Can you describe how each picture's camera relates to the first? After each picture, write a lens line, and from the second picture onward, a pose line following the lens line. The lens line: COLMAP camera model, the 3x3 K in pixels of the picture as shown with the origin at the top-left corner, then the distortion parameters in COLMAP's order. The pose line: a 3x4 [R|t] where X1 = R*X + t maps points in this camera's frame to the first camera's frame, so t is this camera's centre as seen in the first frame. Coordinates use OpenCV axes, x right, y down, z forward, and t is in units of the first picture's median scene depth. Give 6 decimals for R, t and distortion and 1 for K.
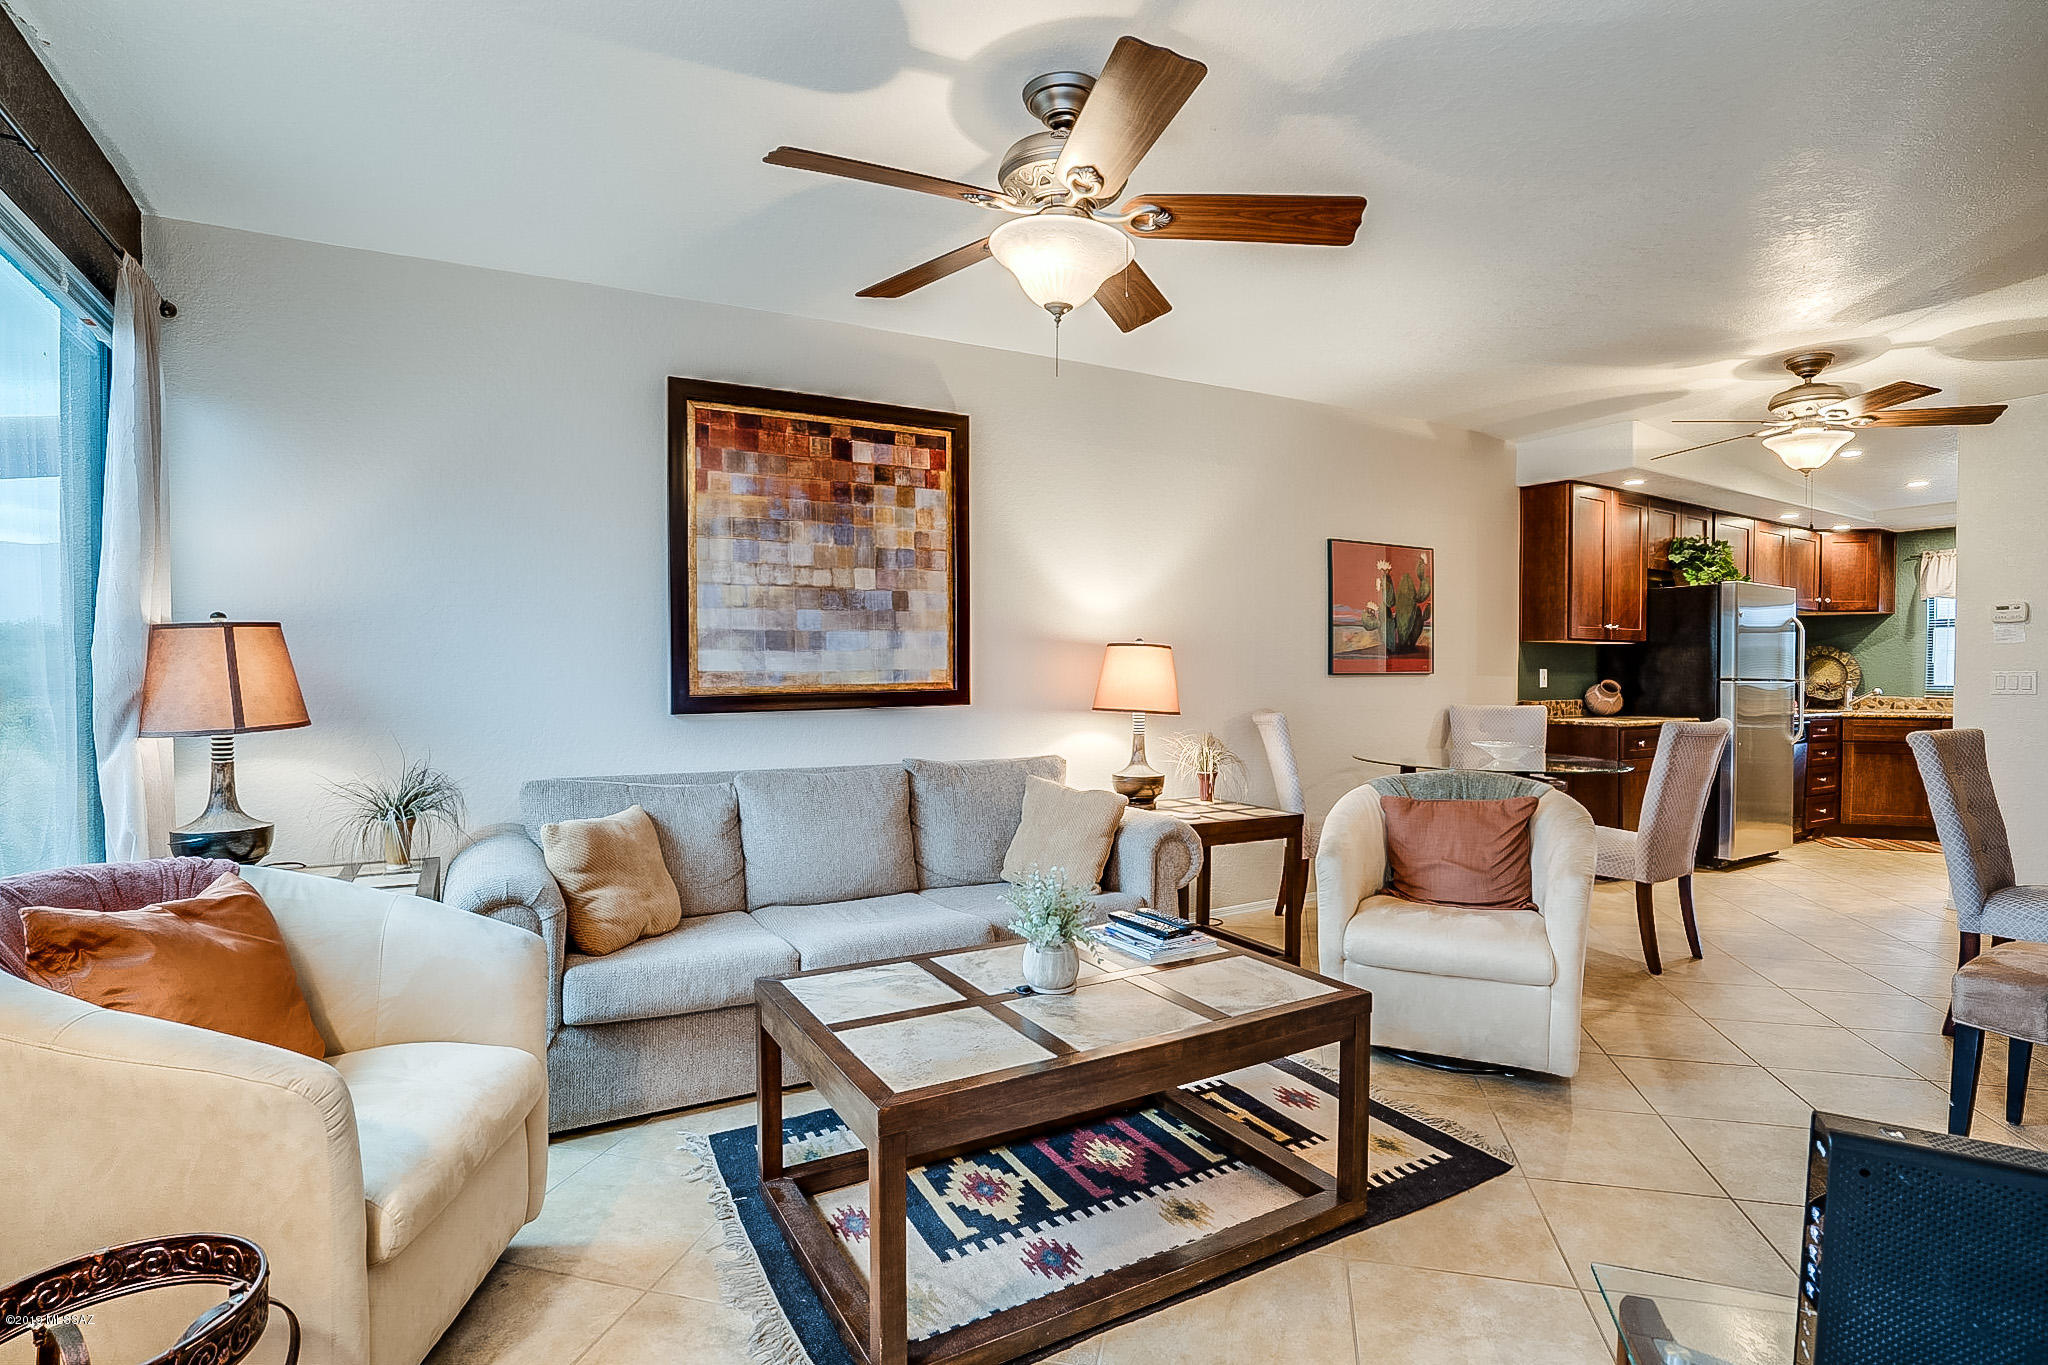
lens RADIAL K [[951.6, 0, 1029.6], [0, 951.6, 688.3], [0, 0, 1]] dist [-0.065414, 0.022761]
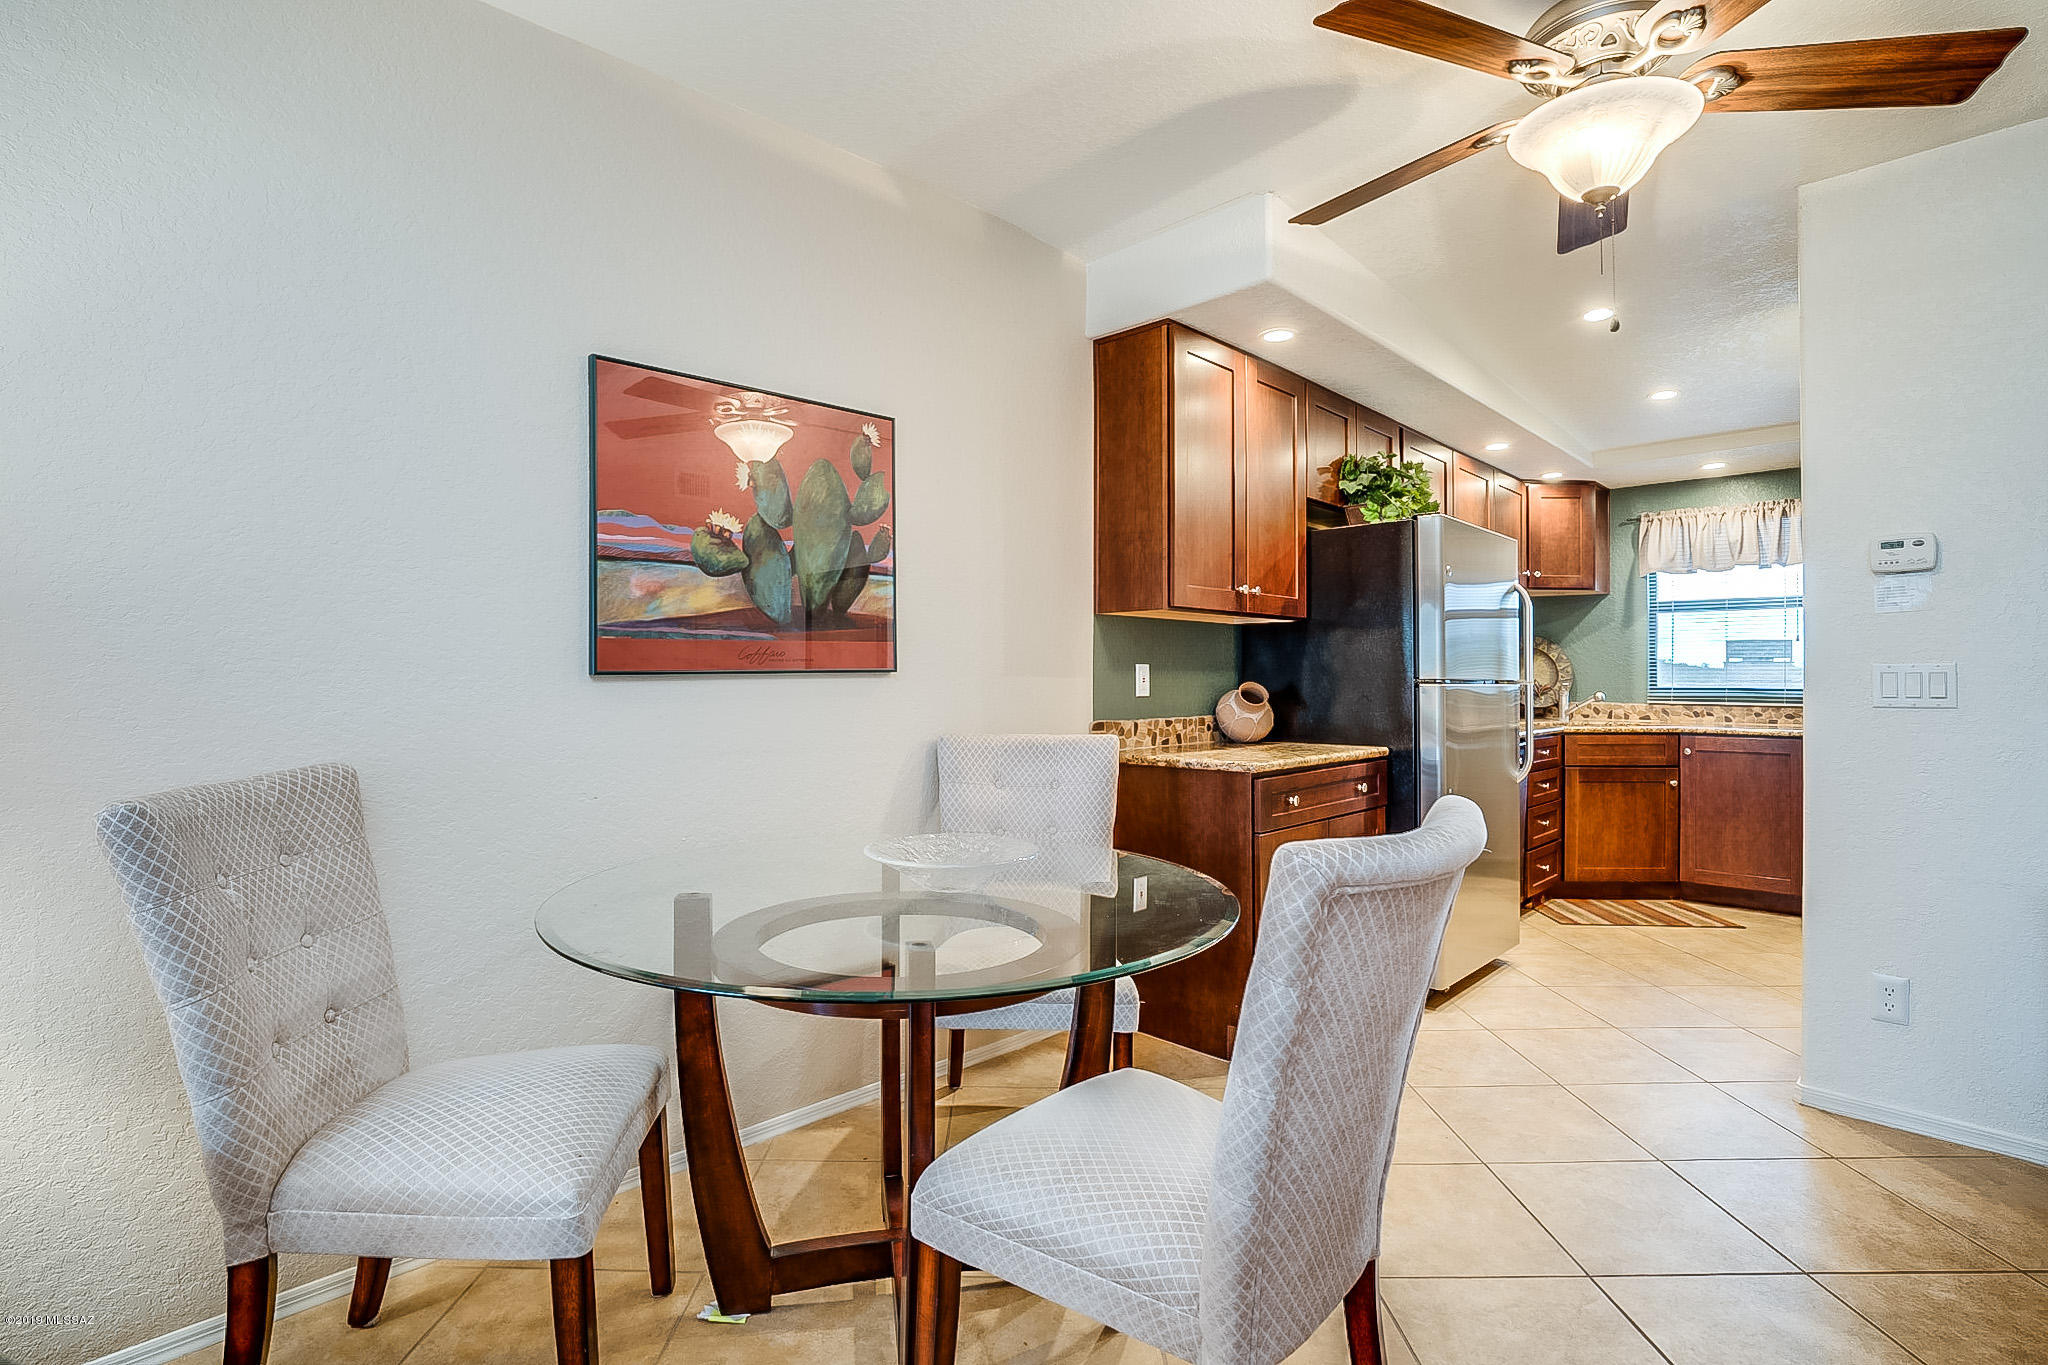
lens RADIAL K [[951.3, 0, 1016.3], [0, 951.3, 671.8], [0, 0, 1]] dist [-0.060409, 0.022967]
pose [[0.967614, -0.002526, 0.252420, 0.511933], [0.008193, 0.999737, -0.021403, -0.007051], [-0.252300, 0.022778, 0.967381, 0.711477]]
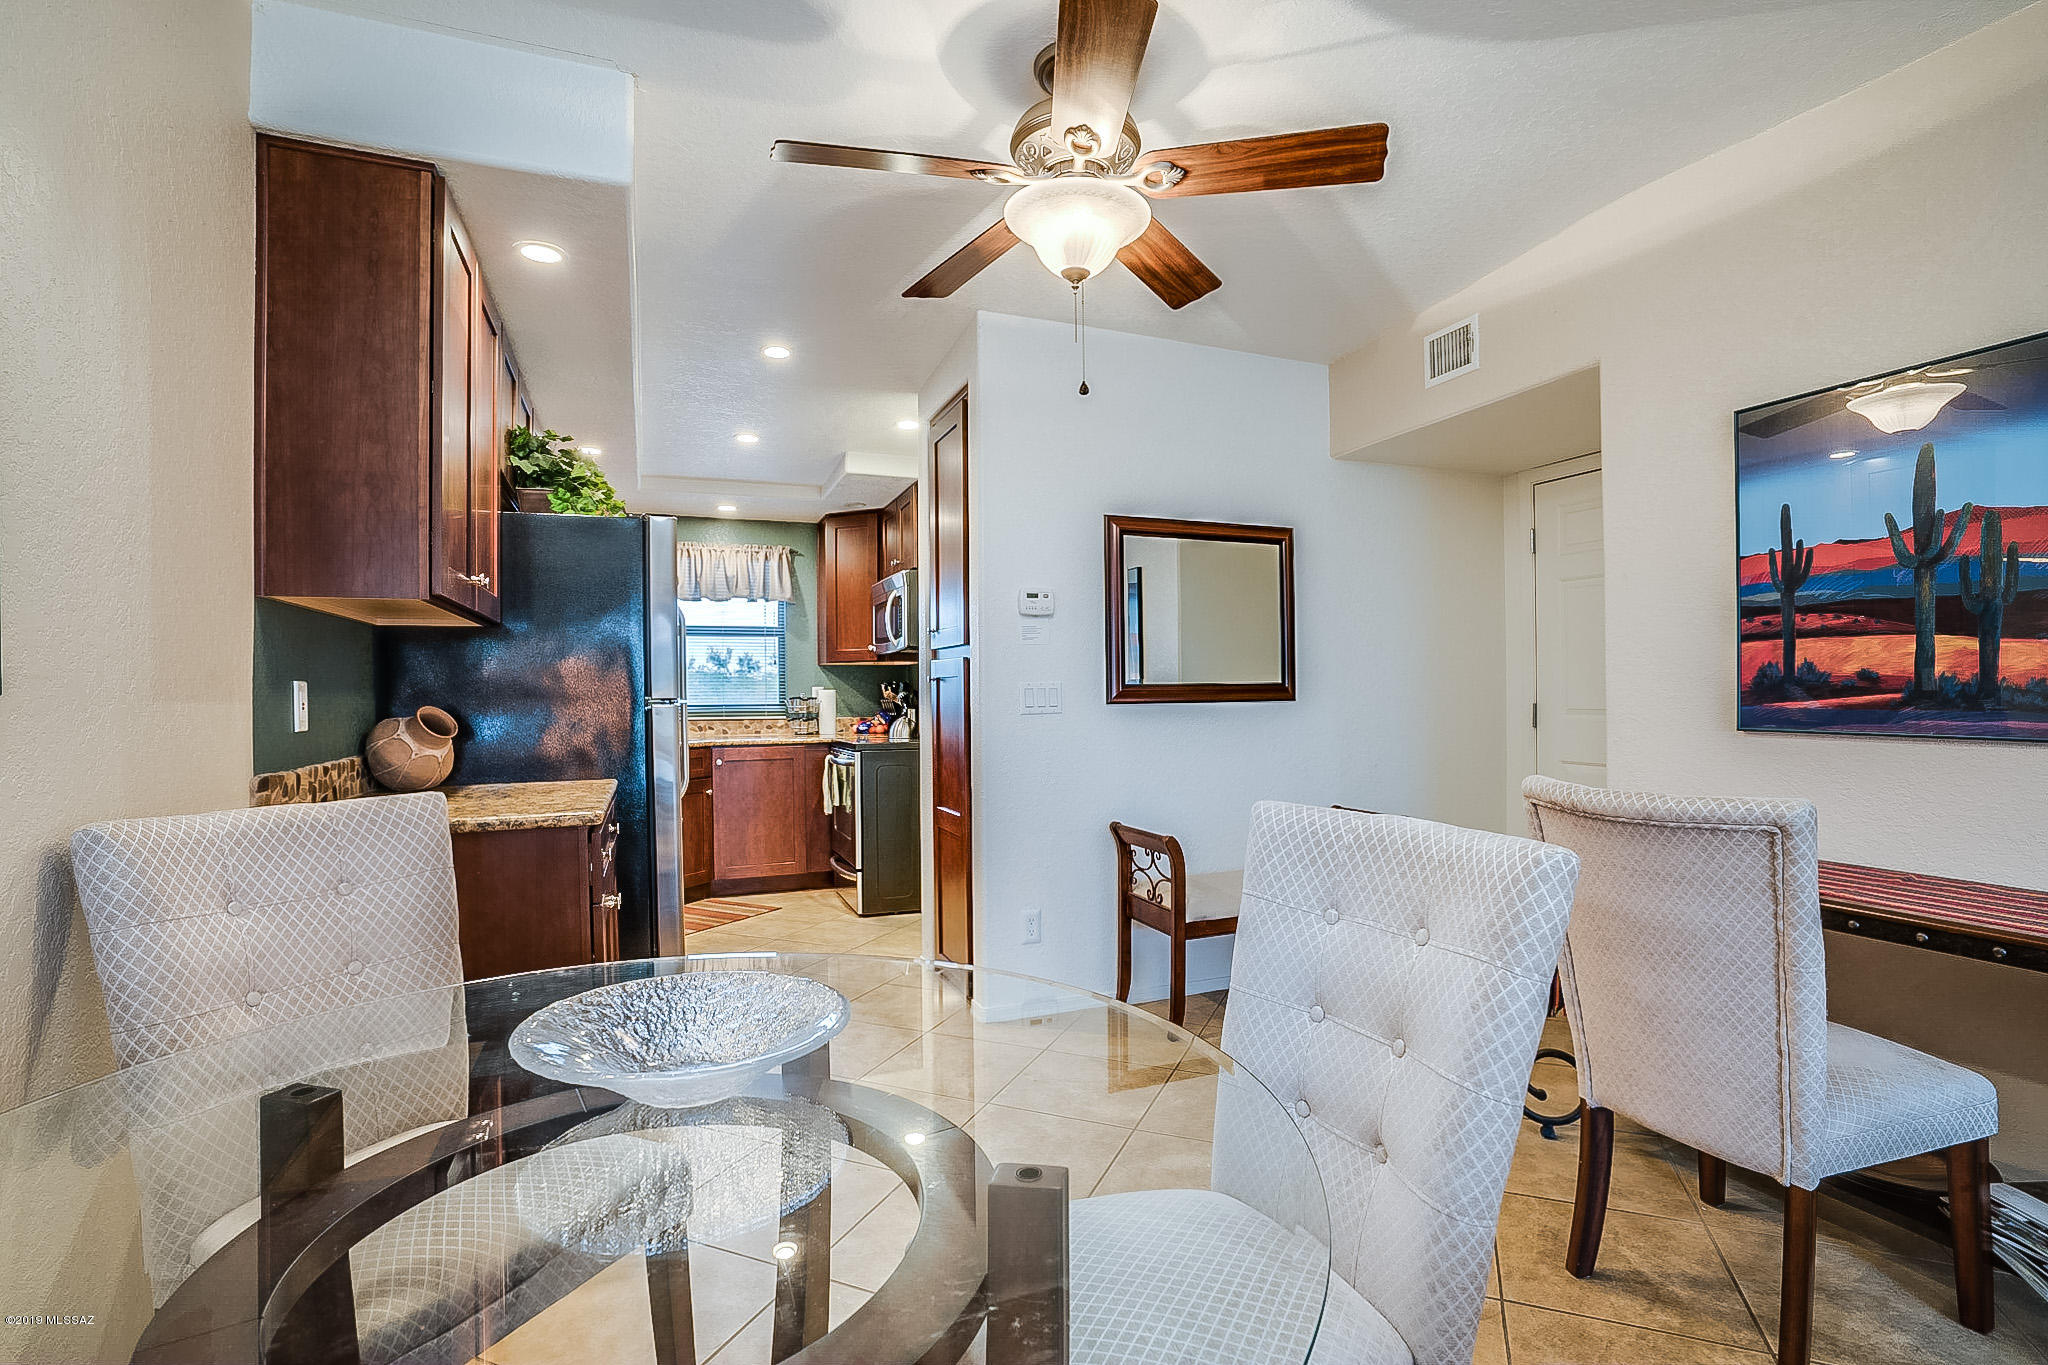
lens RADIAL K [[951.6, 0, 1029.6], [0, 951.6, 688.3], [0, 0, 1]] dist [-0.065414, 0.022761]
pose [[0.138788, -0.003459, 0.990316, 0.366481], [0.029368, 0.999568, -0.000624, -0.015106], [-0.989887, 0.029171, 0.138829, 1.045455]]
